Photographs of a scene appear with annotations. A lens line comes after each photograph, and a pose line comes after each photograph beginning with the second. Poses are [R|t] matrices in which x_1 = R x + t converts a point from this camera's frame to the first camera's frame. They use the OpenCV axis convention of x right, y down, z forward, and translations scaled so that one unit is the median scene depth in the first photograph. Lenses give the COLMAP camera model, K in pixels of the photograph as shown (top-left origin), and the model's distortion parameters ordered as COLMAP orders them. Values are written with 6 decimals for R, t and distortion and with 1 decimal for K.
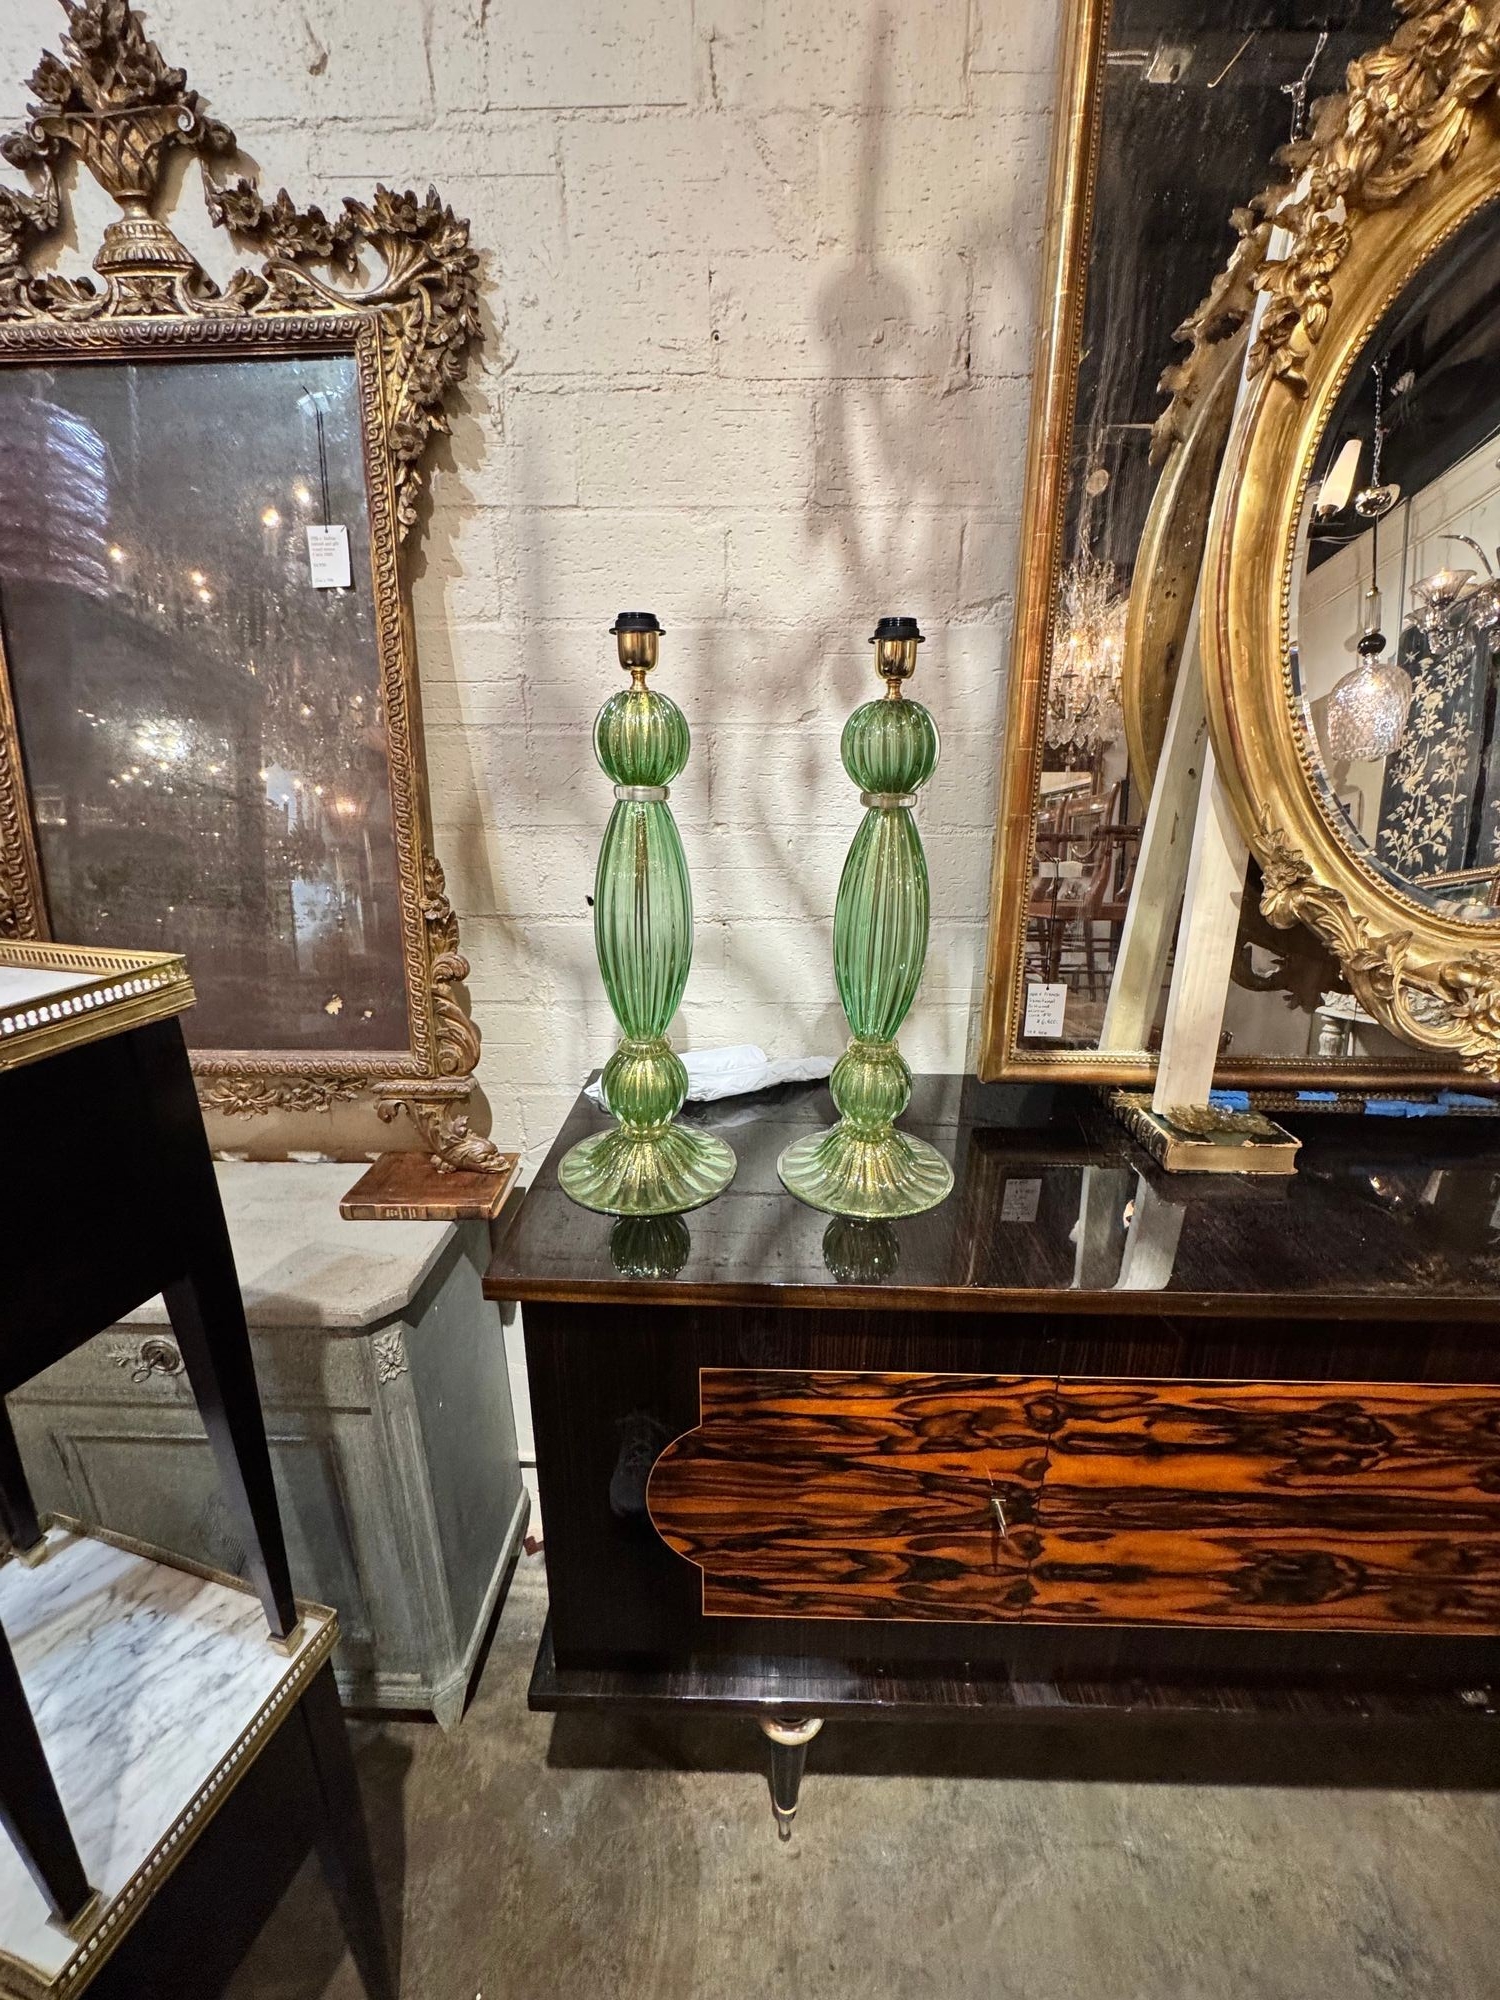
lens RADIAL K [[790.6, 0, 750.0], [0, 790.6, 1000.0], [0, 0, 1]] dist [-0.000093, 0.000040]
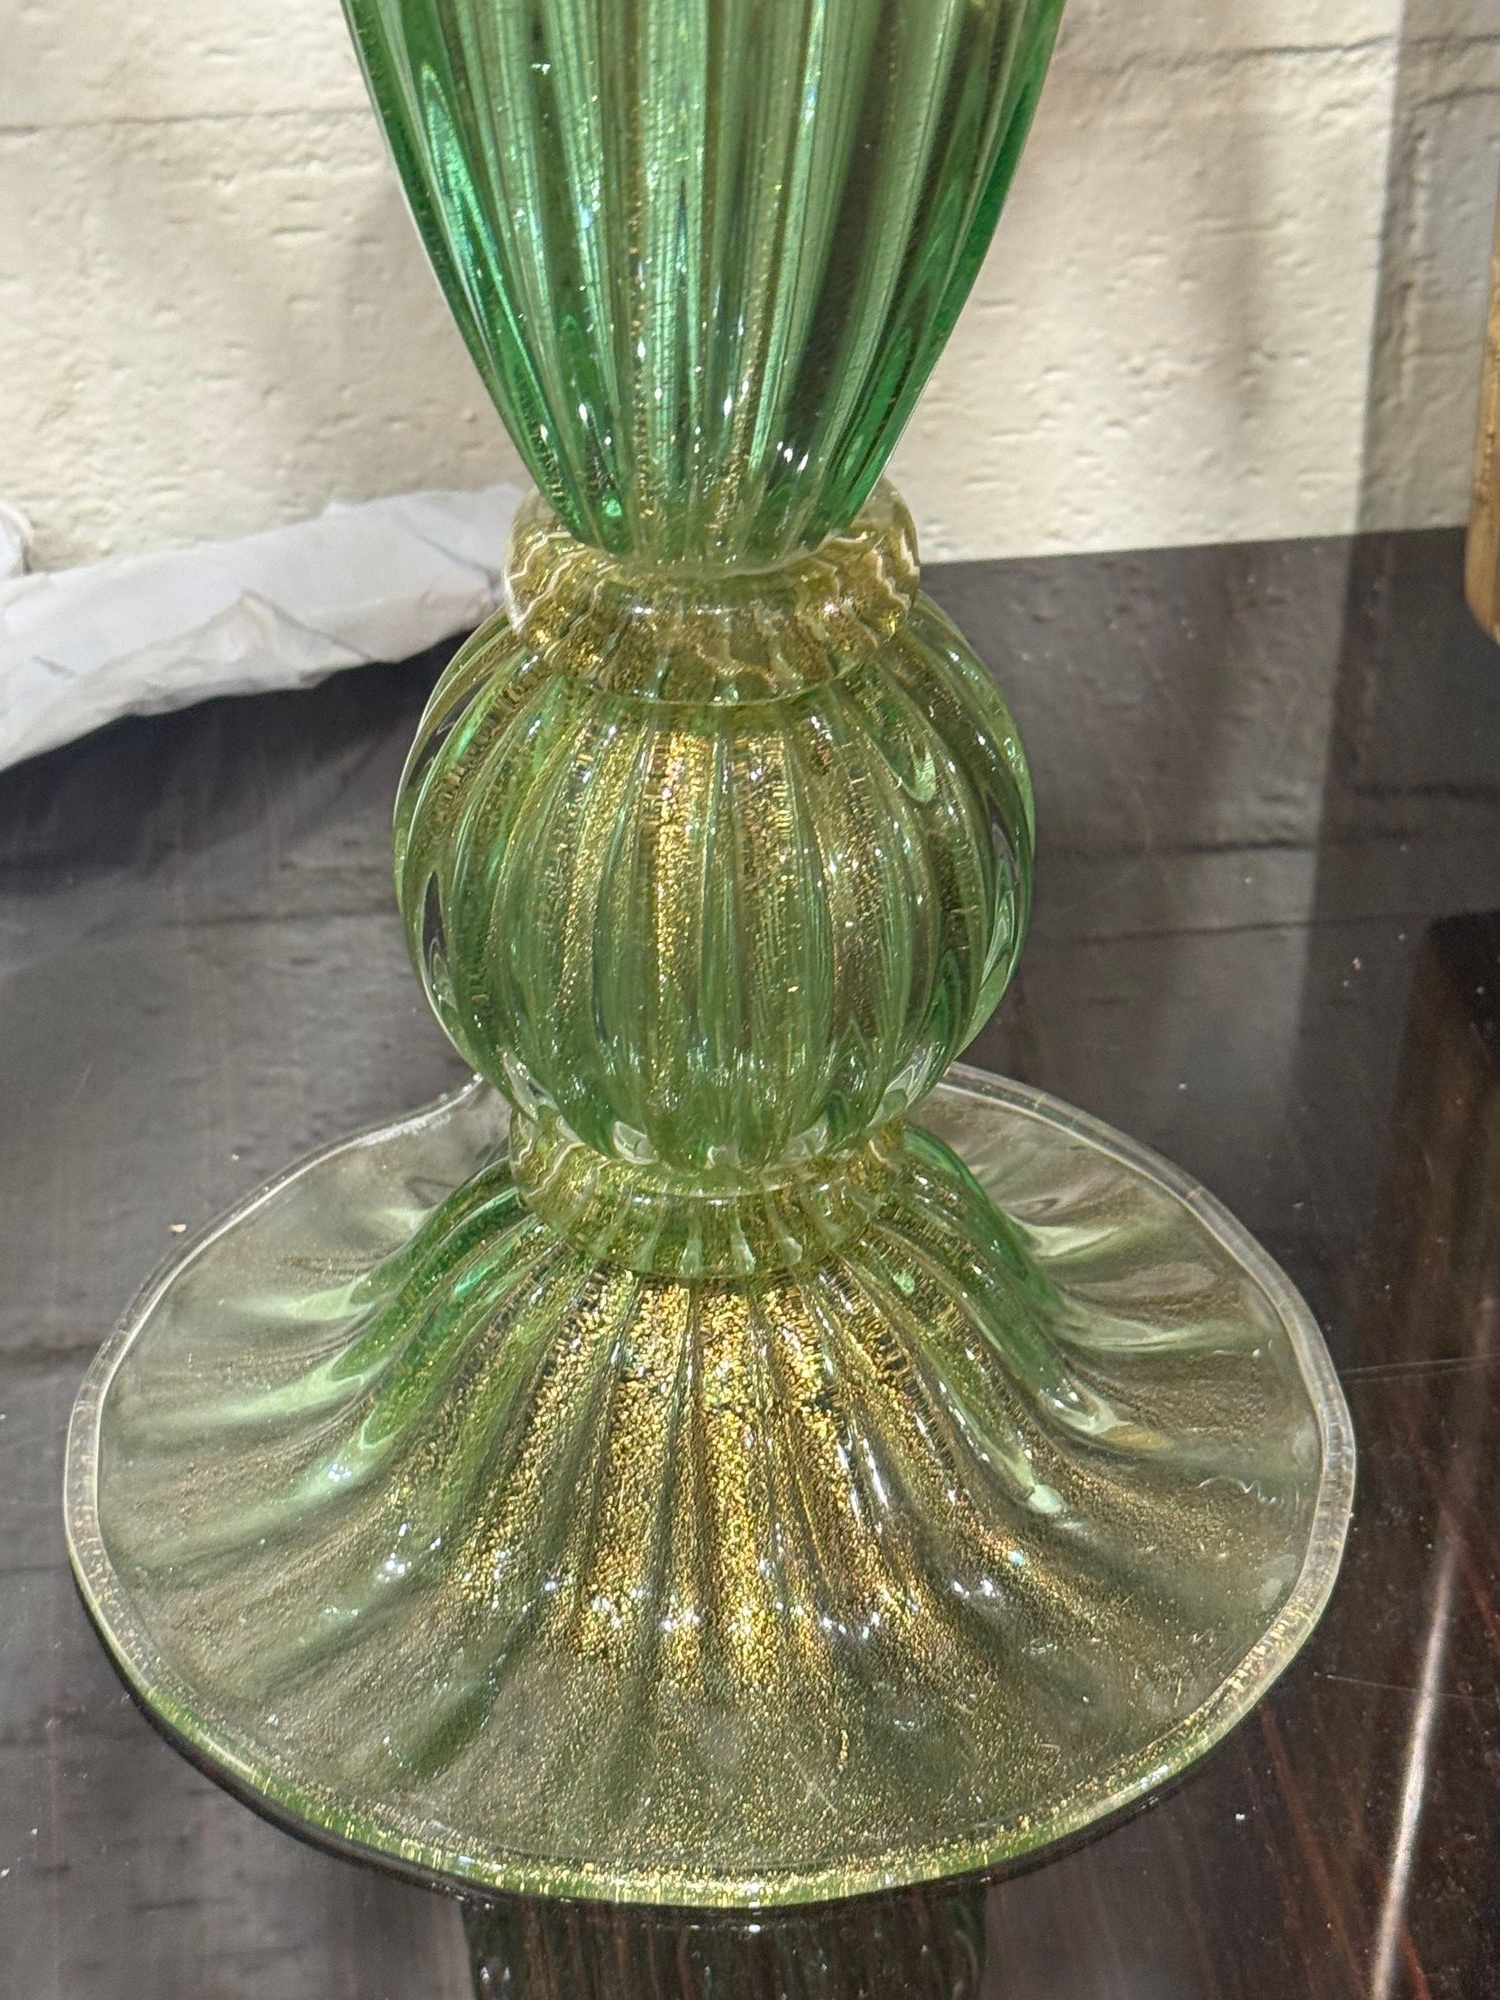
lens RADIAL K [[3864.0, 0, 756.2], [0, 3864.0, 1134.8], [0, 0, 1]] dist [0.028986, -0.010780]
pose [[0.988561, -0.092785, 0.118904, 0.077817], [0.053175, 0.952168, 0.300914, -0.035335], [-0.141137, -0.291149, 0.946210, 0.382468]]
